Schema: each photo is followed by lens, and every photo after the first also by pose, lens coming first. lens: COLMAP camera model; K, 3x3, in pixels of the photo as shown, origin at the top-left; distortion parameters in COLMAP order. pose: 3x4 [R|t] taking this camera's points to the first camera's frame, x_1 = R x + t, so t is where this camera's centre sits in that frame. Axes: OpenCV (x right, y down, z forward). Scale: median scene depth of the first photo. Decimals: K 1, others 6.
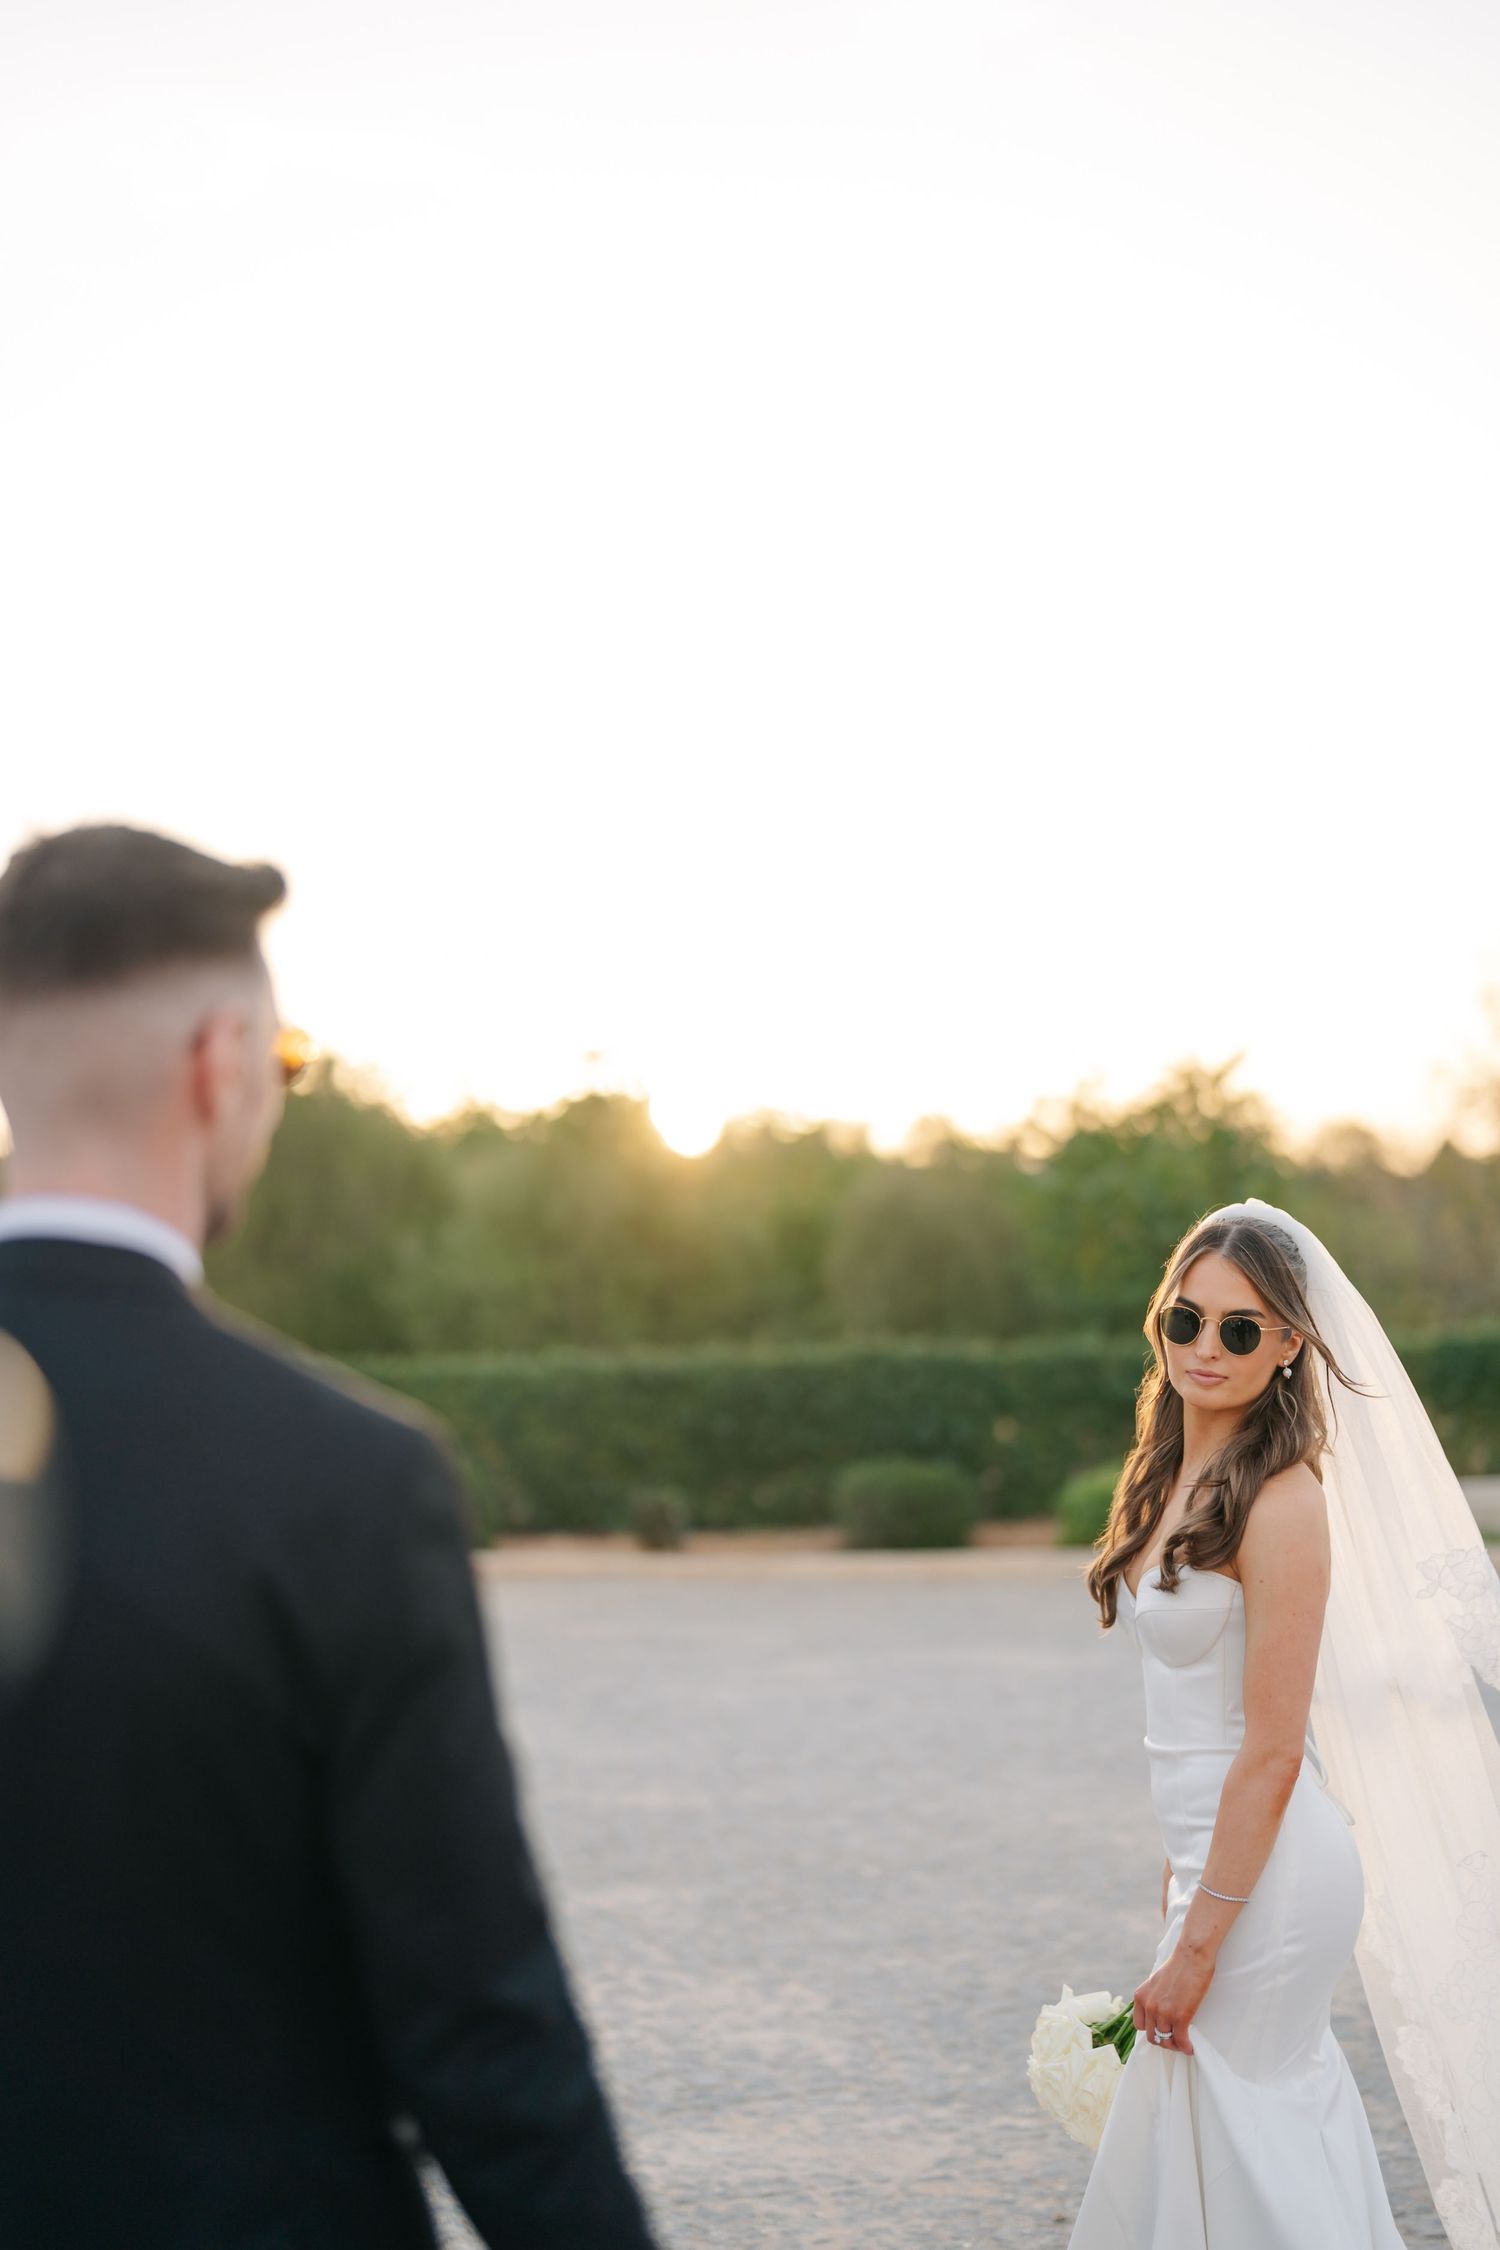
lens RADIAL K [[3264.0, 0, 750.0], [0, 3264.0, 1125.0], [0, 0, 1]] dist [0.005749, 0.011054]
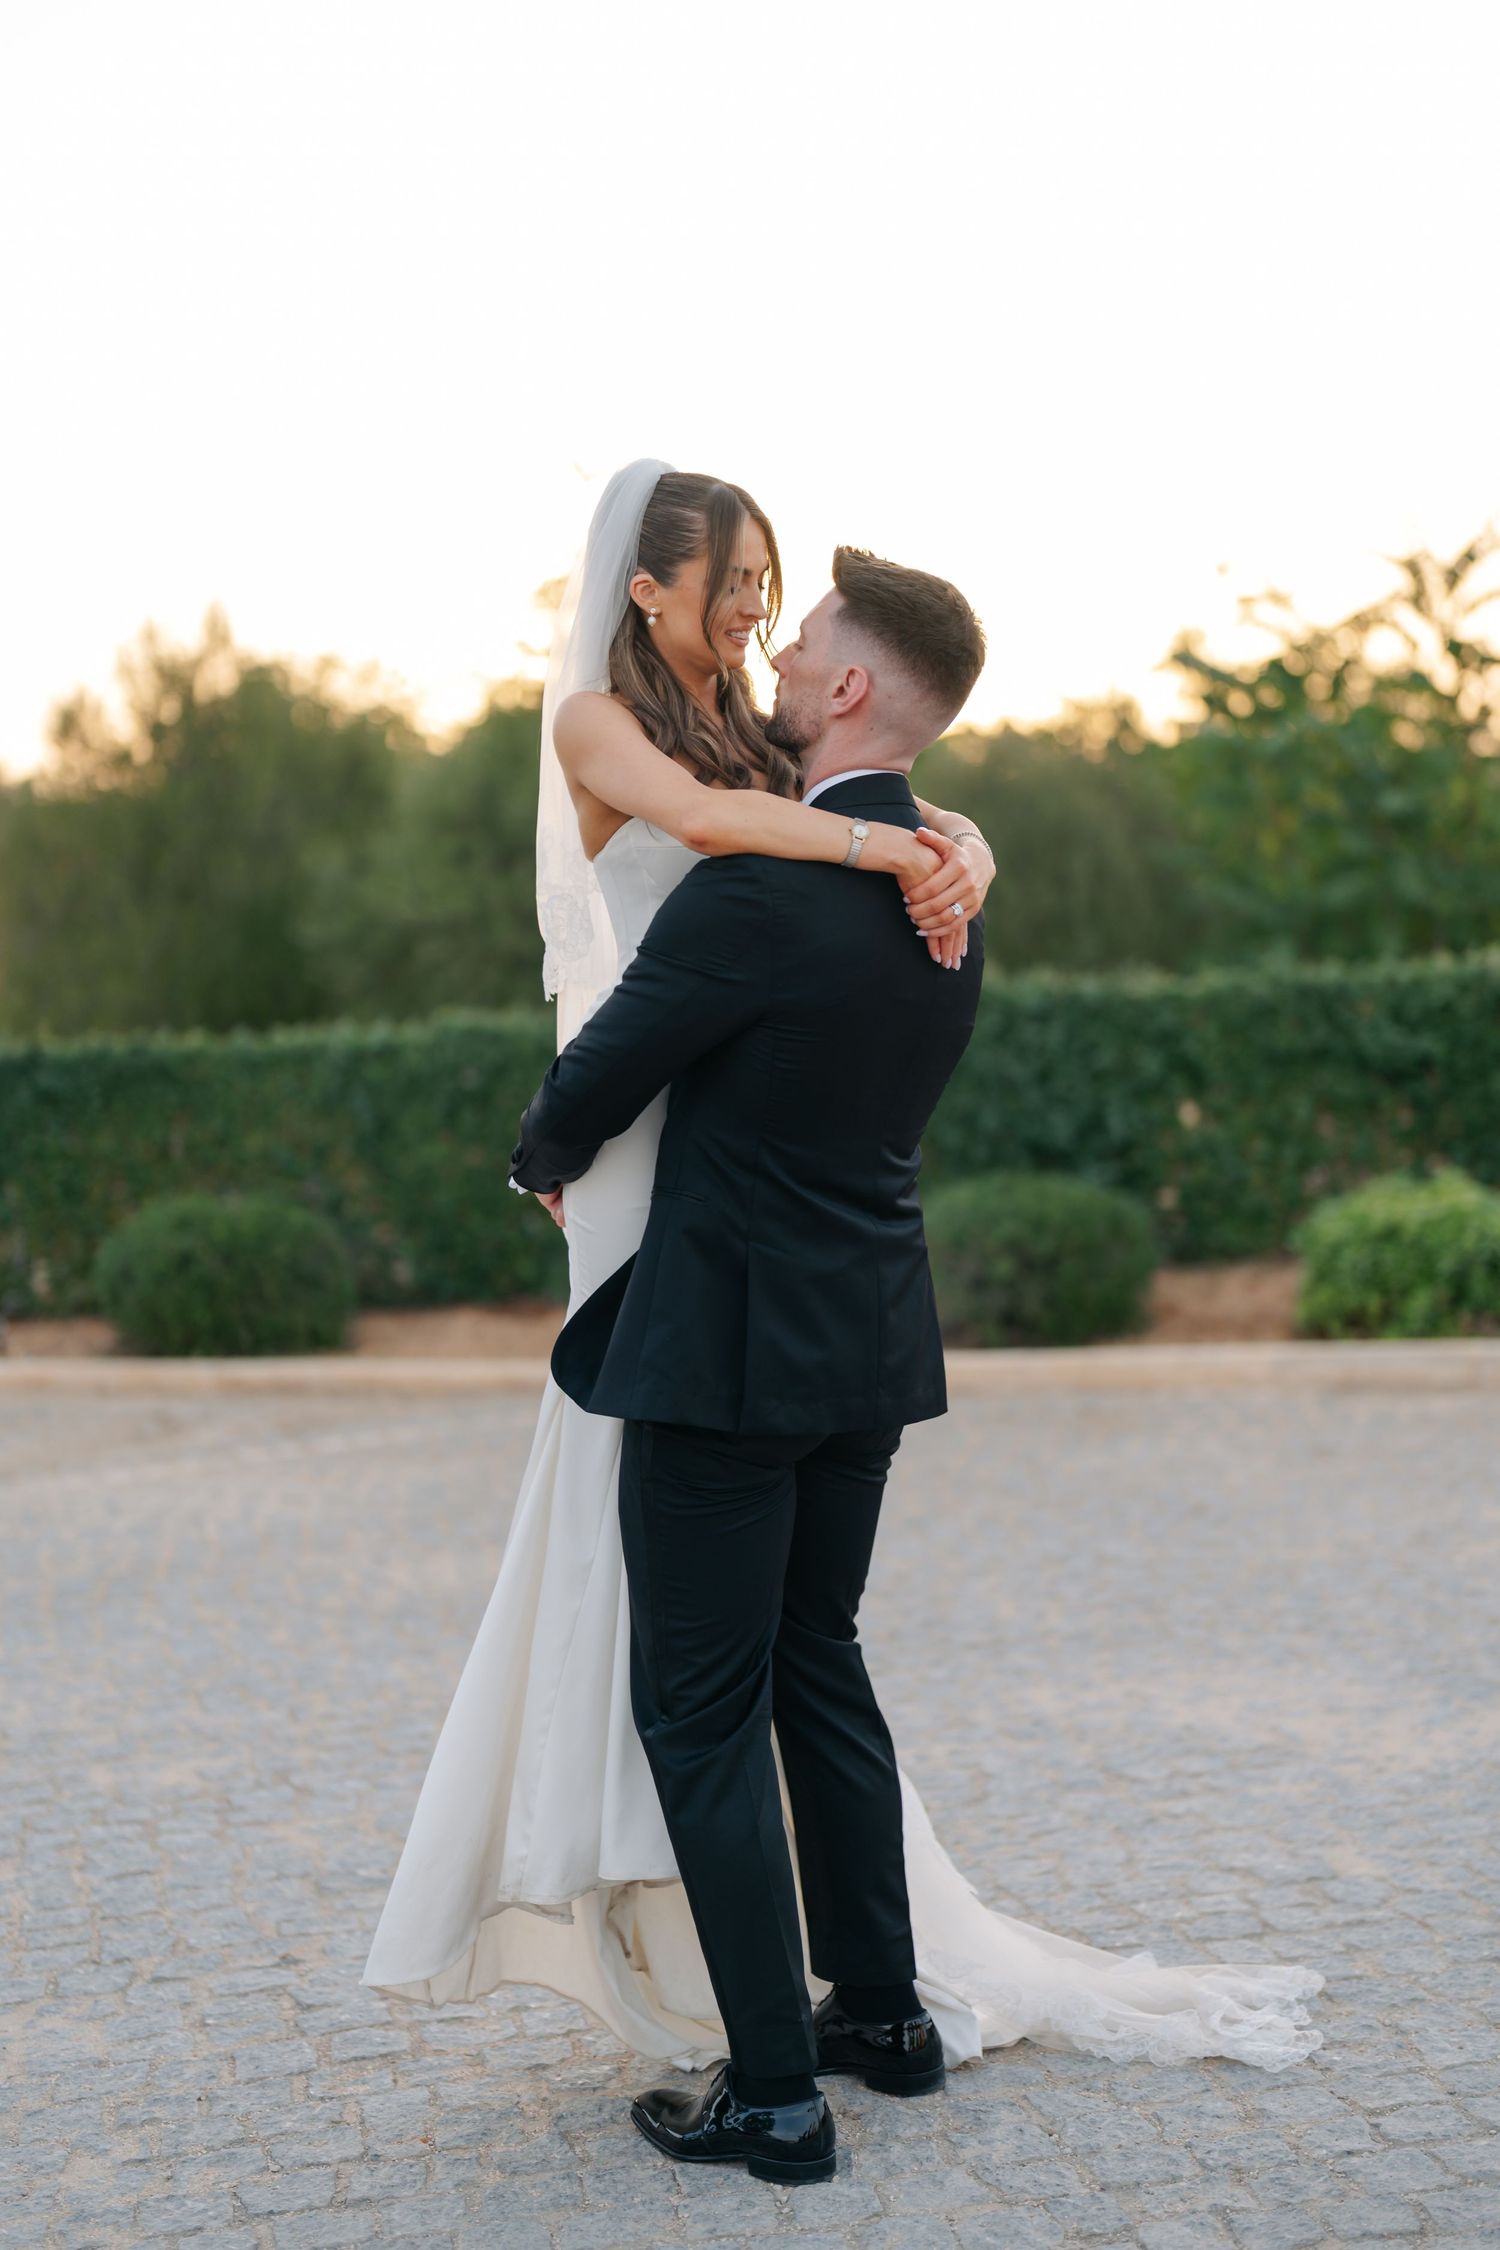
lens RADIAL K [[3264.0, 0, 750.0], [0, 3264.0, 1125.0], [0, 0, 1]] dist [0.005749, 0.011054]
pose [[0.999312, -0.034018, -0.014794, 0.006125], [0.035479, 0.992915, 0.113406, 0.024139], [0.010831, -0.113853, 0.993439, 0.401162]]
